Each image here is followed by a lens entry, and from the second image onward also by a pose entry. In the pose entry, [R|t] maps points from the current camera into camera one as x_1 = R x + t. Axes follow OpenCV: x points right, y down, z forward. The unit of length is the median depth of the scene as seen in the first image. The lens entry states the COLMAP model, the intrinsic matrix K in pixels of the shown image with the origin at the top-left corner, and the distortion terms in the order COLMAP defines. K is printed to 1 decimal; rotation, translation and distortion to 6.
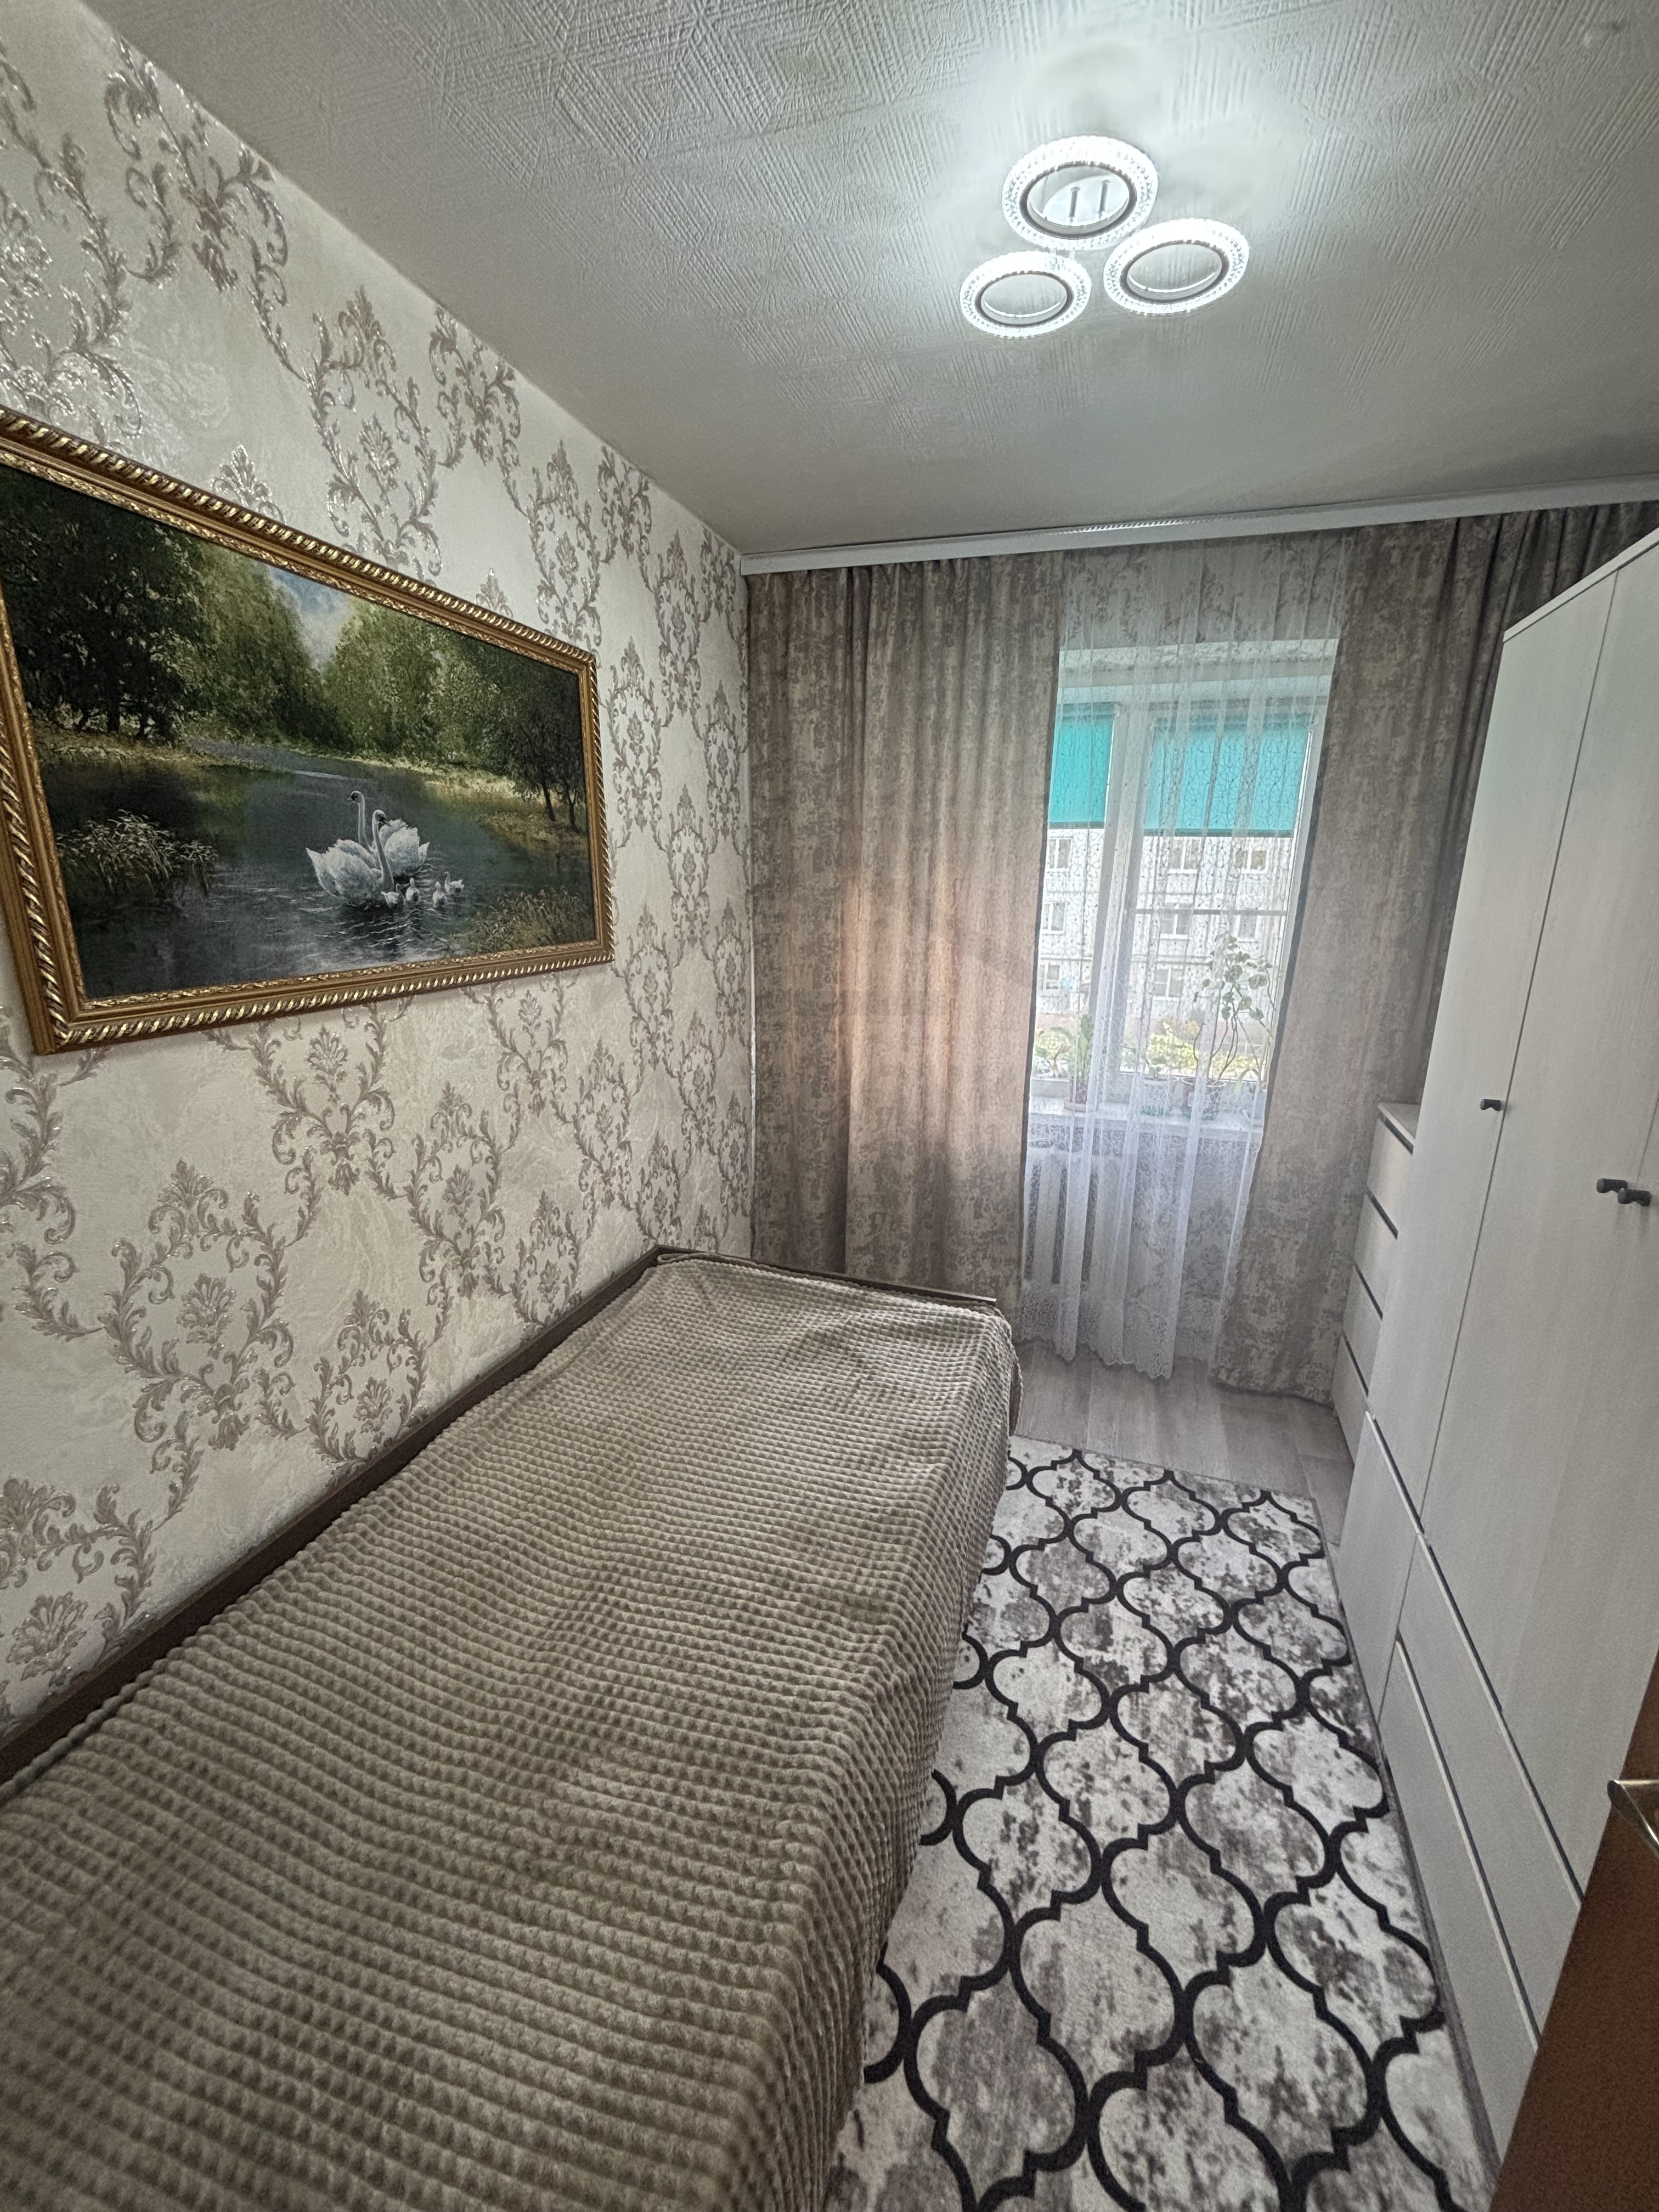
lens RADIAL K [[890.0, 0, 826.3], [0, 890.0, 1105.6], [0, 0, 1]] dist [-0.003226, 0.001523]
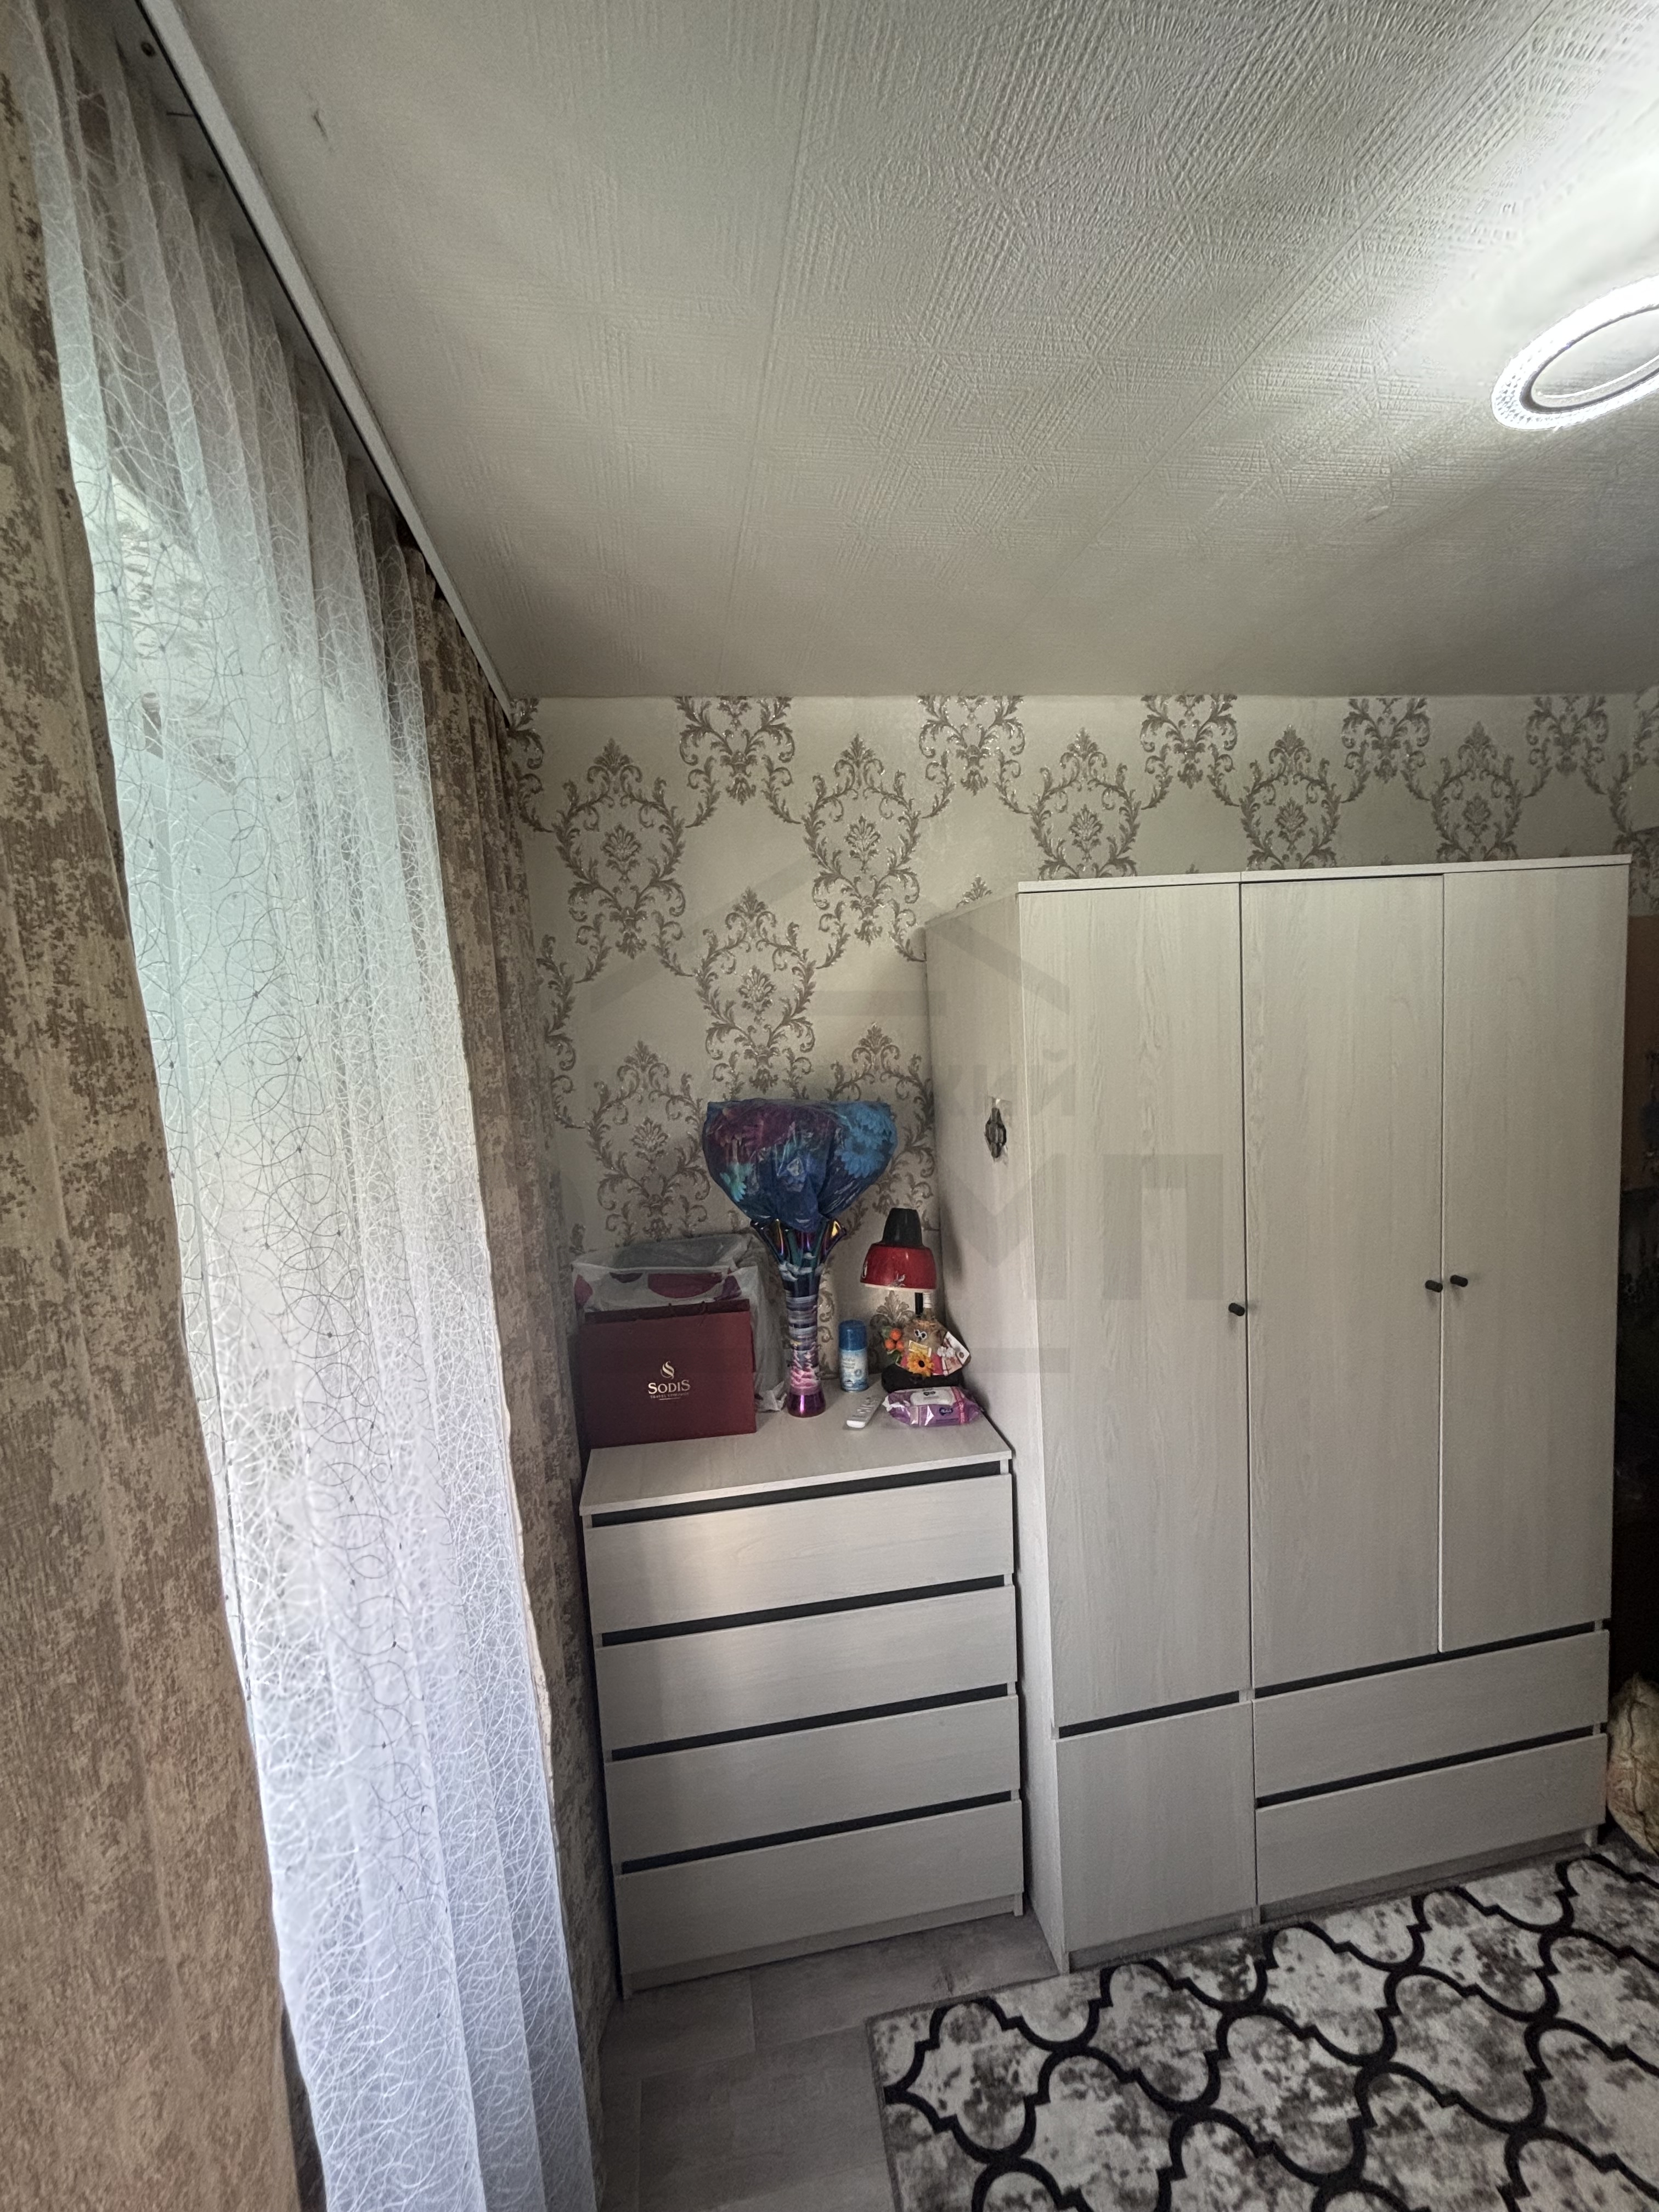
lens RADIAL K [[890.0, 0, 833.2], [0, 890.0, 1117.2], [0, 0, 1]] dist [-0.003226, 0.001523]
pose [[-0.472863, -0.079244, 0.877566, 0.016264], [0.272591, 0.933934, 0.231216, -0.483521], [-0.837911, 0.348550, -0.420021, 1.370702]]
